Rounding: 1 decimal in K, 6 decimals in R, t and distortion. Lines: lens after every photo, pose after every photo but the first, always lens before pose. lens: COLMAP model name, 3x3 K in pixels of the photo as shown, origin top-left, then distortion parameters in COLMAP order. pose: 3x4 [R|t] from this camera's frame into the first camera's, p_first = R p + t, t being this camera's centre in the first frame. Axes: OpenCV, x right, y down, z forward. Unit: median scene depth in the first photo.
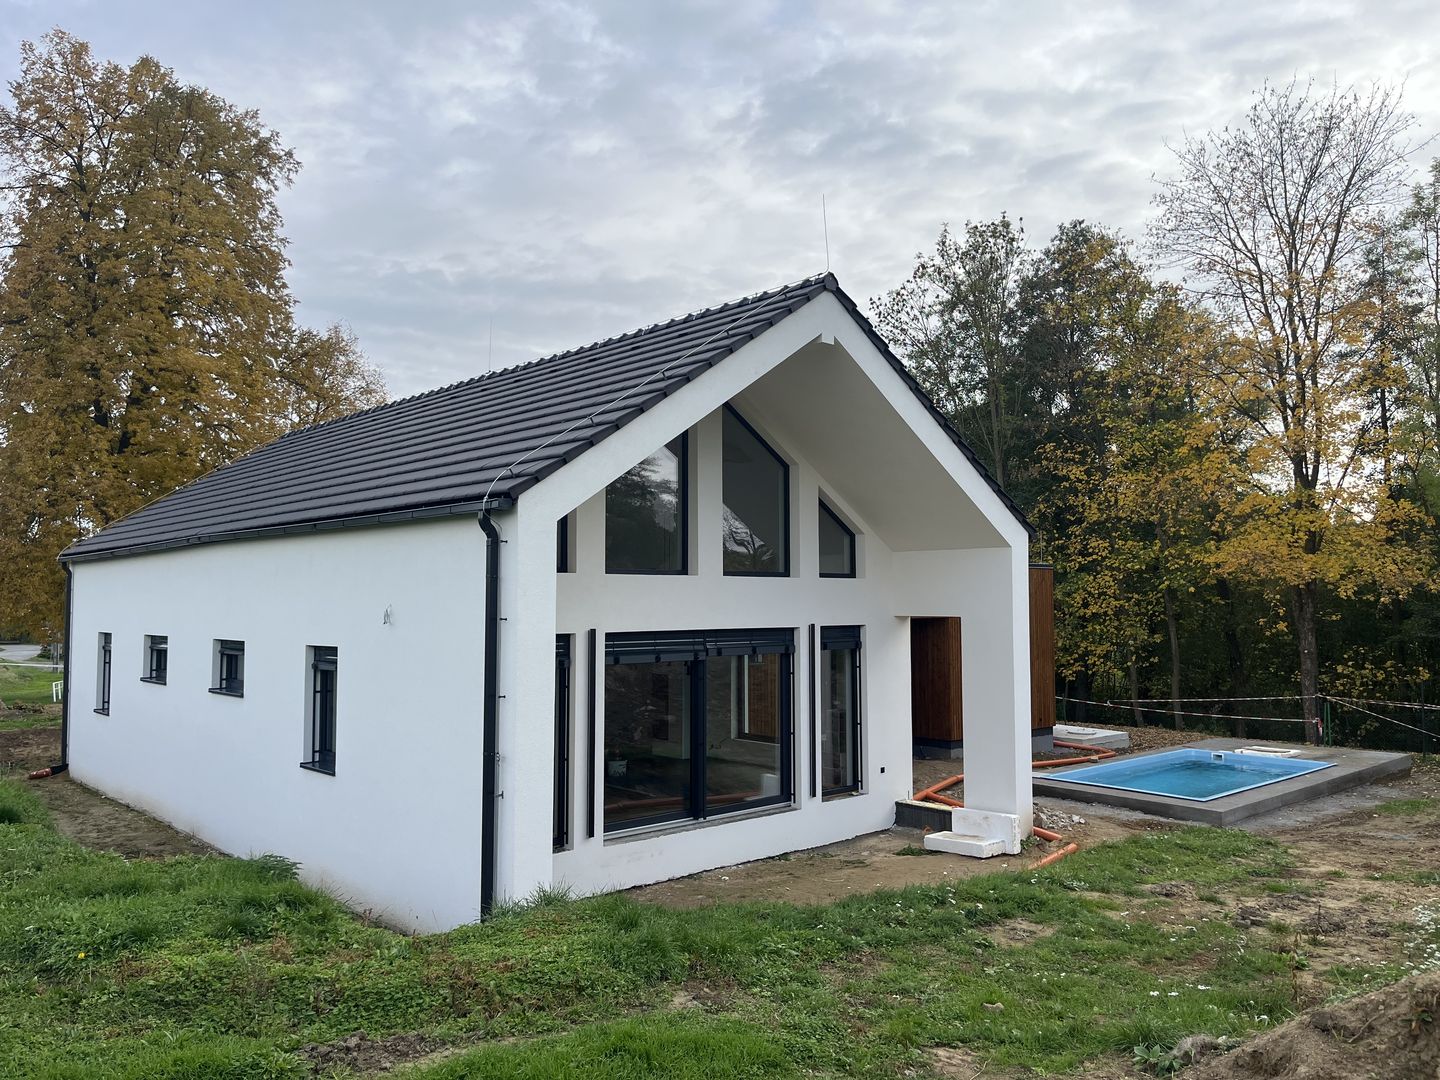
lens RADIAL K [[1117.7, 0, 720.0], [0, 1117.7, 540.0], [0, 0, 1]] dist [0.036673, -0.000226]
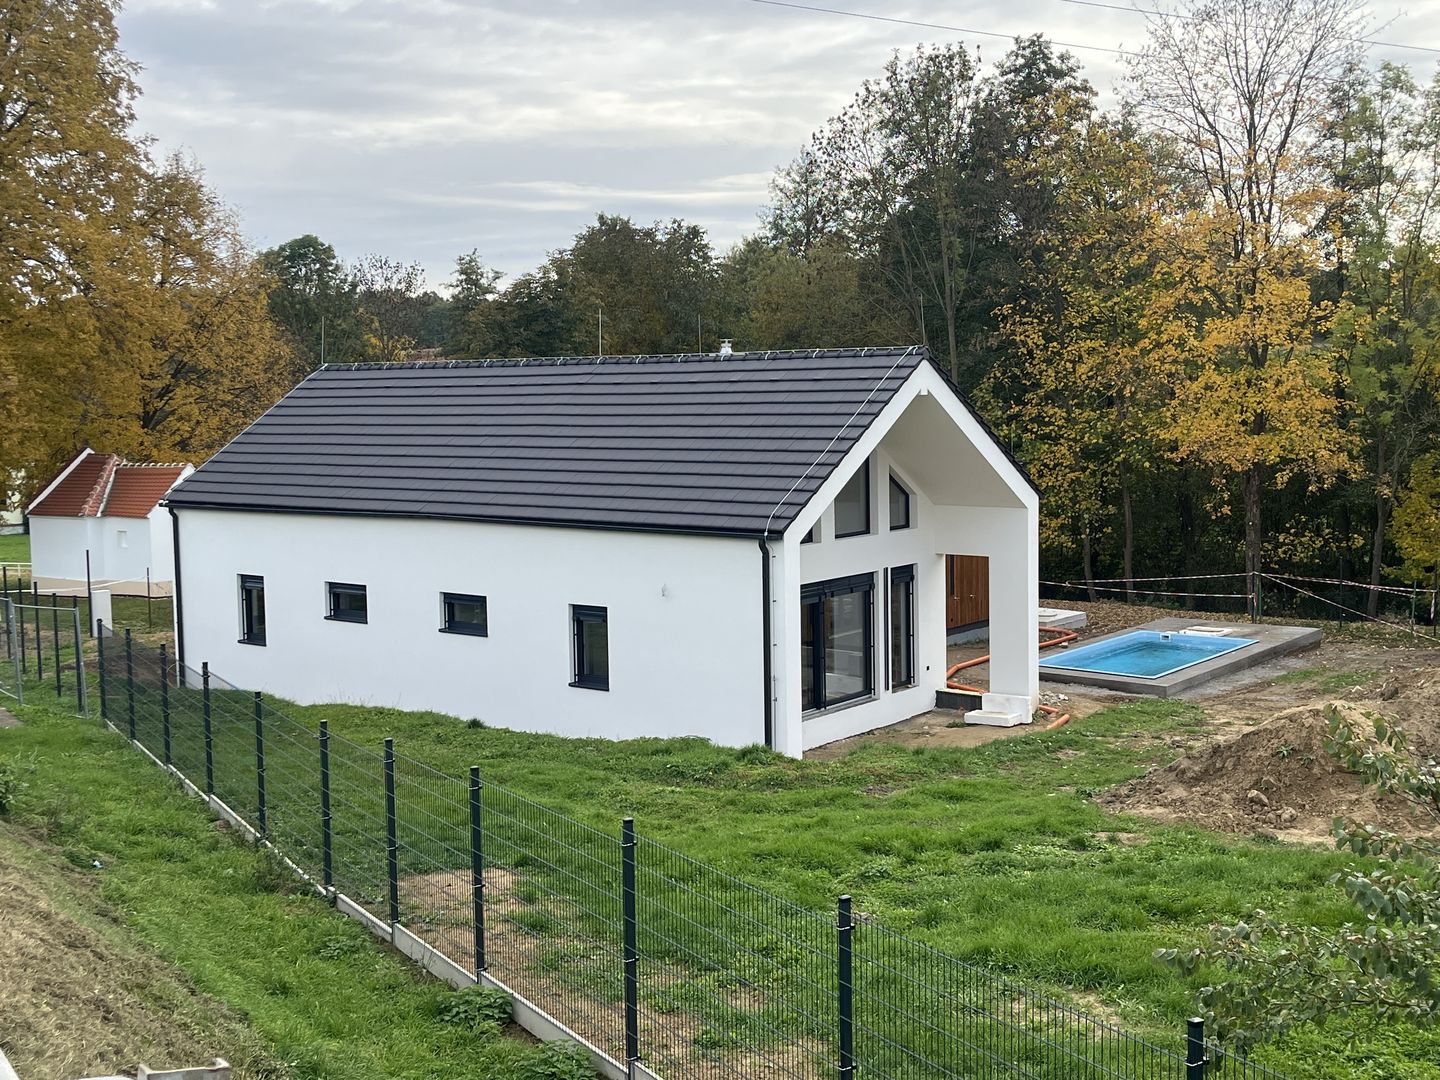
lens RADIAL K [[1650.5, 0, 720.0], [0, 1650.5, 540.0], [0, 0, 1]] dist [0.133655, -0.422198]
pose [[0.988641, -0.029934, 0.147284, -0.311472], [0.008671, 0.989694, 0.142937, -0.186423], [-0.150045, -0.140037, 0.978712, -0.708669]]
